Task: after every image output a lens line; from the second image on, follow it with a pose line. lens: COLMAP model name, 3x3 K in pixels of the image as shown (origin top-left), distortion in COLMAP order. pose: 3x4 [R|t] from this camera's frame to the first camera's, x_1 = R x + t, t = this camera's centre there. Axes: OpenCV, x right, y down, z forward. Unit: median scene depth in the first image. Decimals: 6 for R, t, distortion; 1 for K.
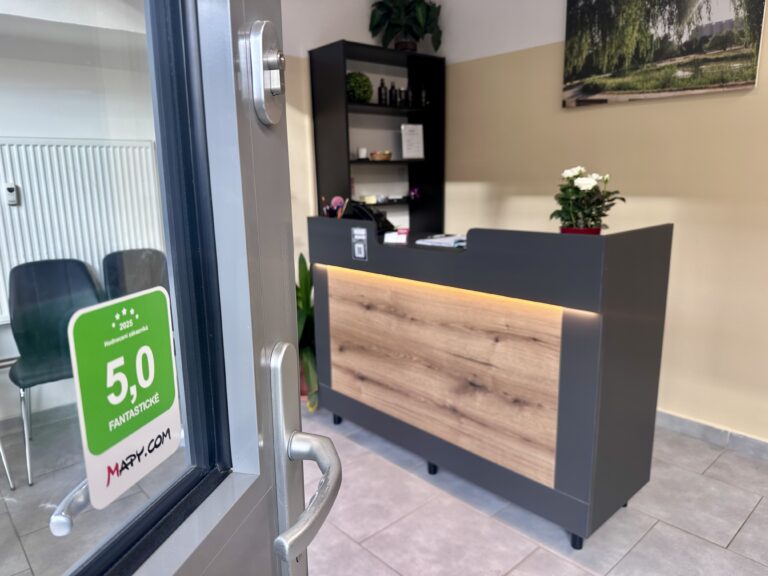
lens RADIAL K [[539.9, 0, 384.0], [0, 539.9, 288.0], [0, 0, 1]] dist [0.008596, -0.054362]
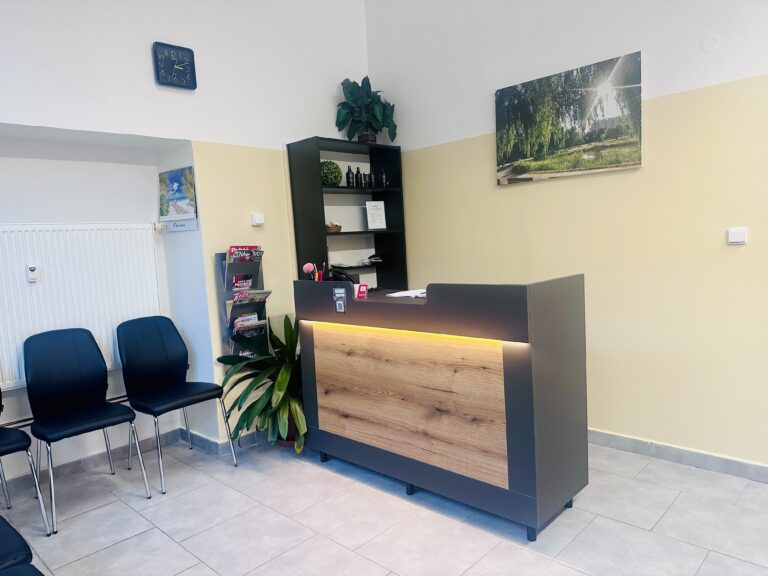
lens RADIAL K [[539.9, 0, 384.0], [0, 539.9, 288.0], [0, 0, 1]] dist [0.008596, -0.054362]
pose [[0.996423, -0.043875, 0.072219, -0.032265], [0.051961, 0.992099, -0.114193, 0.031049], [-0.066639, 0.117538, 0.990830, -0.210703]]
